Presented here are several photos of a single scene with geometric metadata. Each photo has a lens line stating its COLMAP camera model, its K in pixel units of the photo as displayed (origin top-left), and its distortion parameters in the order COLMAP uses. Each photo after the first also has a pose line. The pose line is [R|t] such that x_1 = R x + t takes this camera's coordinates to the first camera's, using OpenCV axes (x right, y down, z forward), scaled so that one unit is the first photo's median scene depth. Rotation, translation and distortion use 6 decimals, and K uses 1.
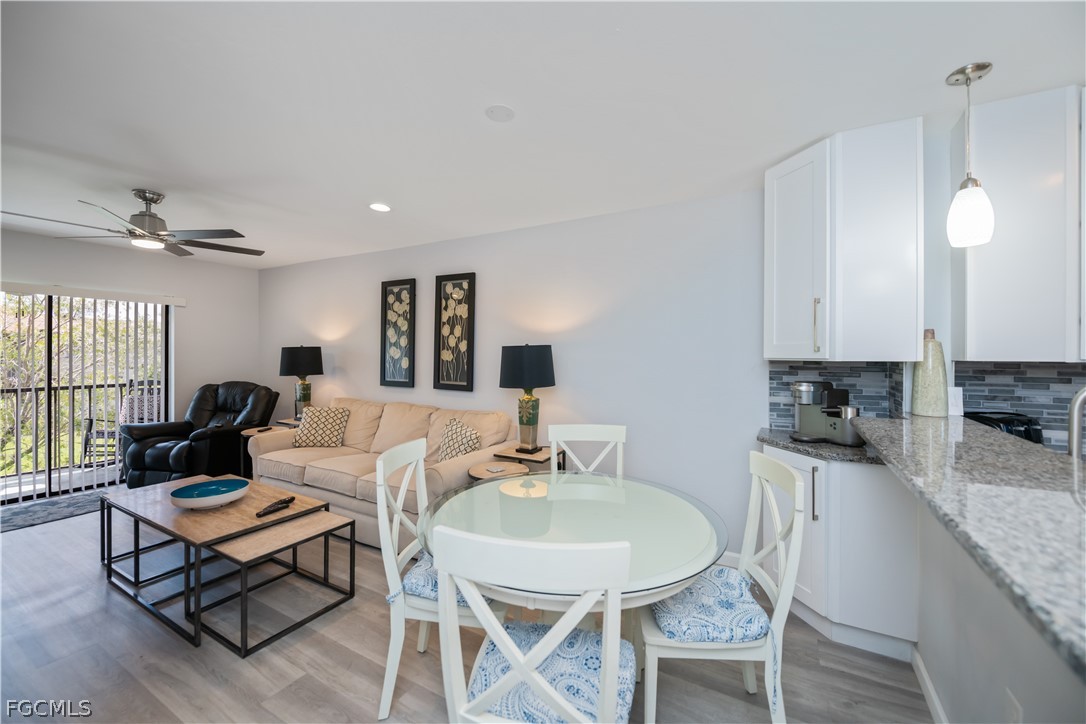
lens RADIAL K [[432.9, 0, 547.0], [0, 432.9, 353.4], [0, 0, 1]] dist [-0.001870, -0.000778]
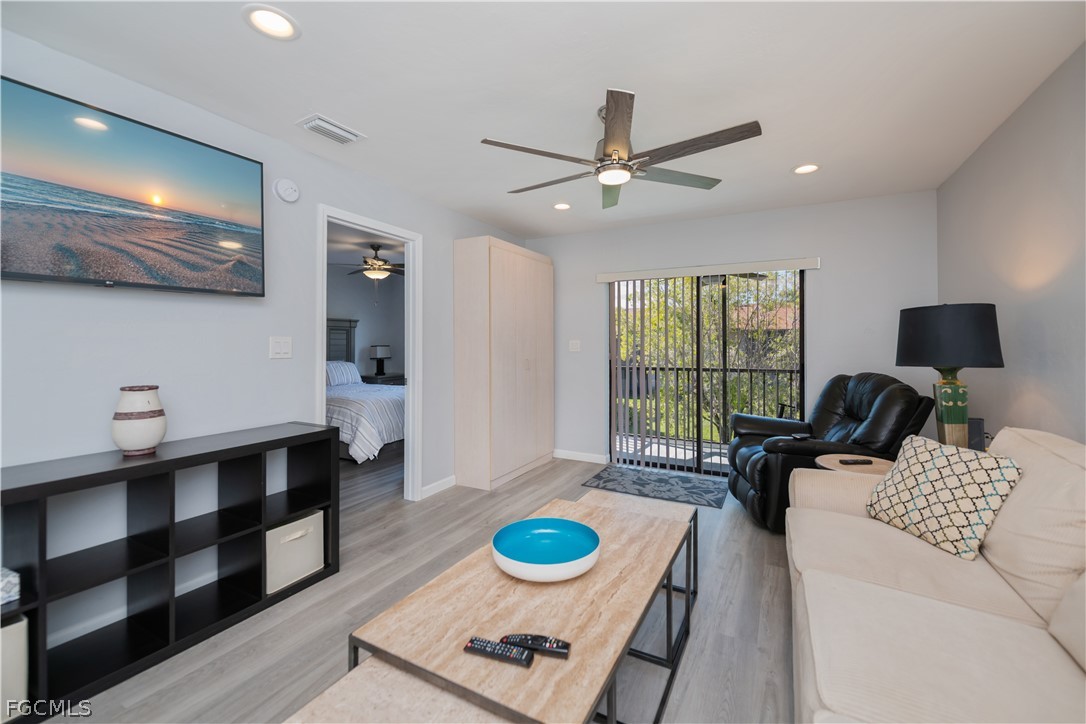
lens RADIAL K [[441.5, 0, 555.0], [0, 441.5, 346.7], [0, 0, 1]] dist [-0.000600, -0.000730]
pose [[0.035854, -0.001273, -0.999356, -0.112732], [0.001139, 0.999999, -0.001233, 0.032413], [0.999356, -0.001094, 0.035855, 0.630110]]
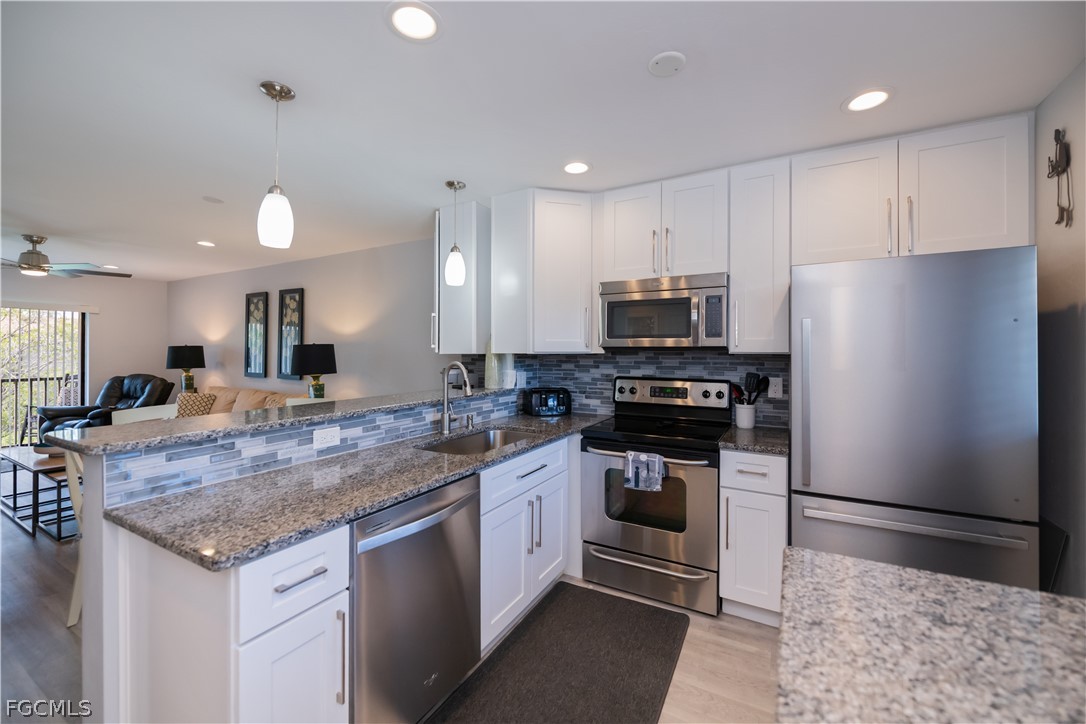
lens RADIAL K [[431.7, 0, 523.1], [0, 431.7, 348.7], [0, 0, 1]] dist [0.001426, -0.000104]
pose [[0.999858, -0.003825, -0.016406, 0.491652], [0.003736, 0.999978, -0.005451, 0.004249], [0.016426, 0.005388, 0.999851, -0.270745]]
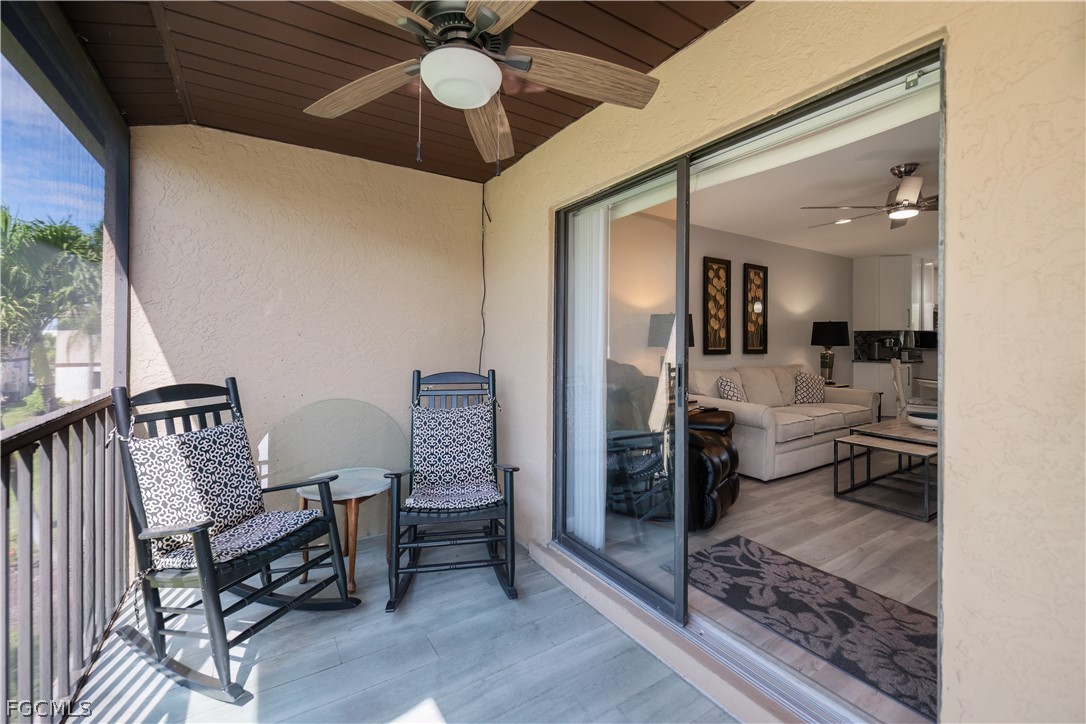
lens RADIAL K [[444.3, 0, 538.2], [0, 444.3, 343.8], [0, 0, 1]] dist [-0.000095, -0.000382]
pose [[0.476467, -0.011024, 0.879123, -1.679990], [-0.001449, 0.999910, 0.013324, 0.037023], [-0.879191, -0.007622, 0.476409, 0.922976]]
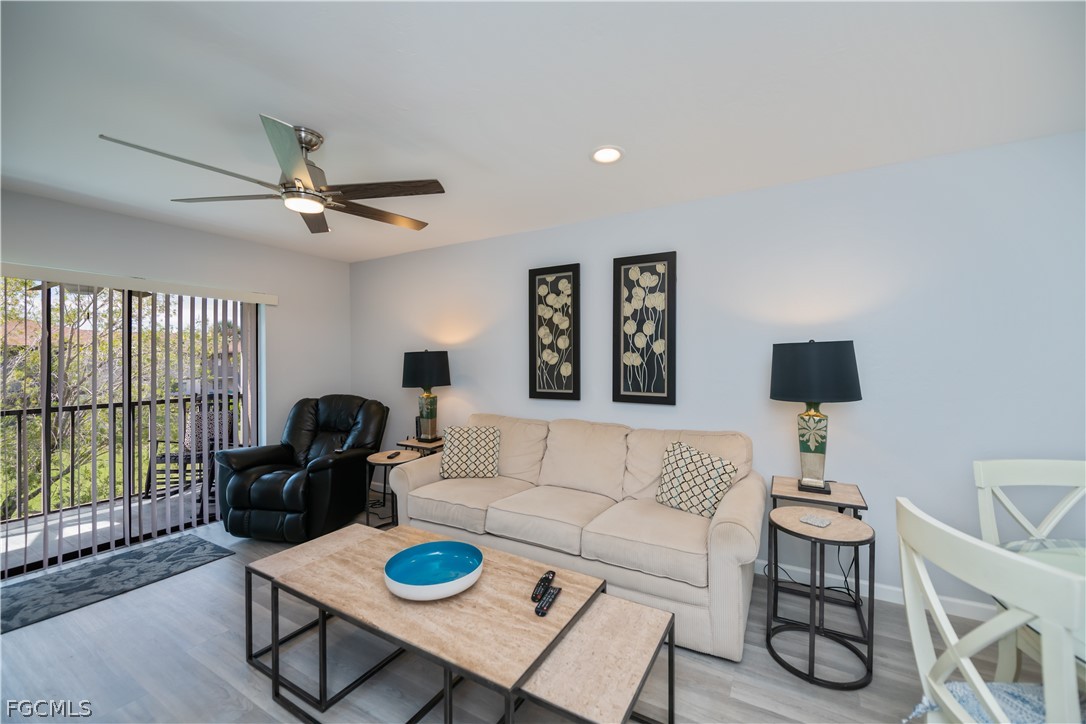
lens RADIAL K [[428.9, 0, 544.2], [0, 428.9, 356.1], [0, 0, 1]] dist [0.001661, -0.002416]
pose [[0.999832, -0.013934, -0.011867, -0.380367], [0.013834, 0.999868, -0.008477, 0.003851], [0.011983, 0.008311, 0.999894, 0.219491]]
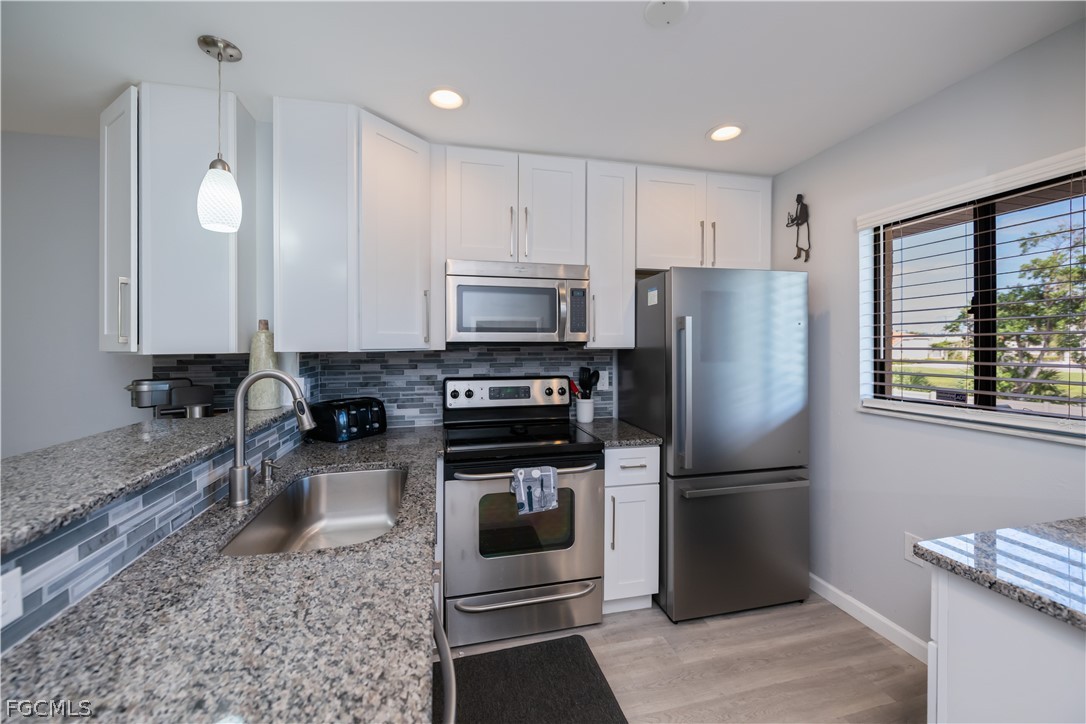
lens RADIAL K [[441.5, 0, 555.0], [0, 441.5, 346.7], [0, 0, 1]] dist [-0.000600, -0.000730]
pose [[0.732625, -0.011490, 0.680535, 0.329461], [0.007195, 0.999932, 0.009138, 0.000214], [-0.680594, -0.001798, 0.732658, -0.080087]]
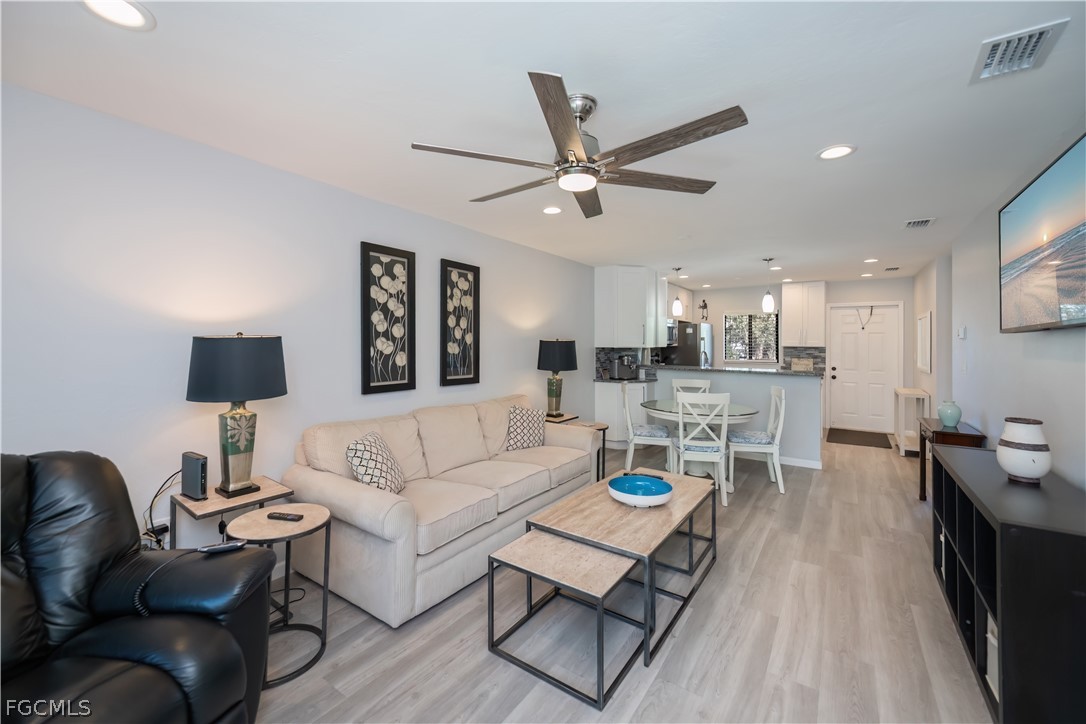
lens RADIAL K [[440.2, 0, 540.1], [0, 440.2, 348.5], [0, 0, 1]] dist [-0.000104, -0.000287]
pose [[0.094874, -0.019193, 0.995304, -1.146342], [-0.006230, 0.999783, 0.019873, -0.014614], [-0.995470, -0.008086, 0.094734, 0.722209]]
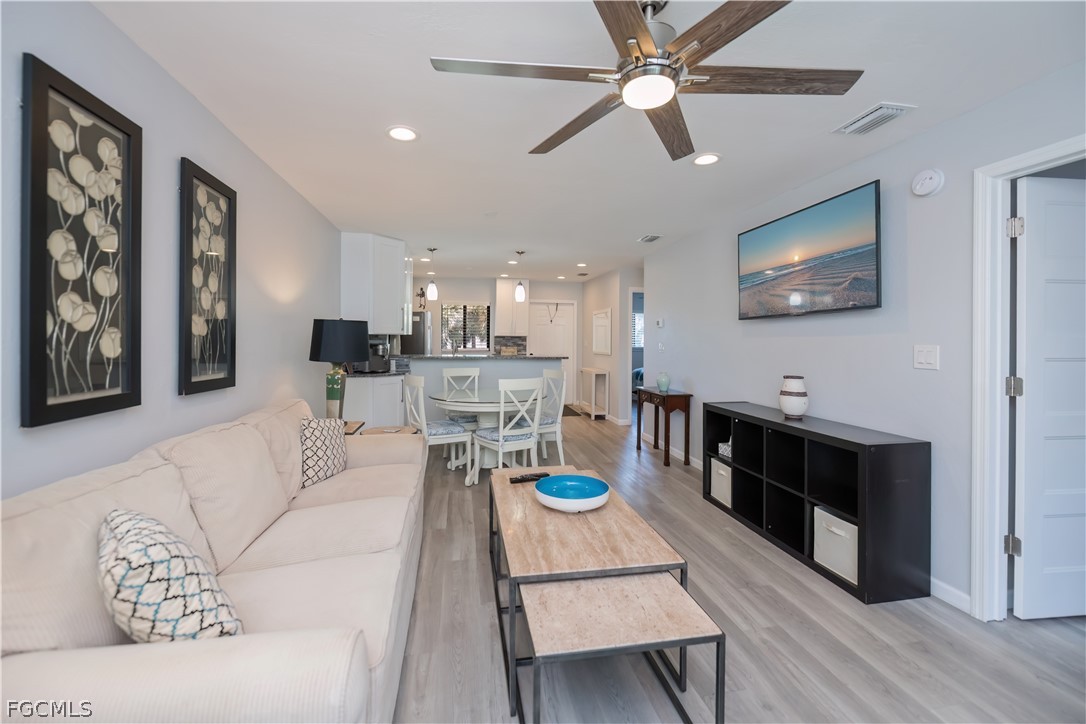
lens RADIAL K [[438.8, 0, 541.3], [0, 438.8, 339.7], [0, 0, 1]] dist [0.000680, -0.005080]
pose [[-0.641535, -0.011816, 0.767003, -0.886574], [-0.013428, 0.999901, 0.004173, 0.013659], [-0.766976, -0.007622, -0.641630, 1.017418]]
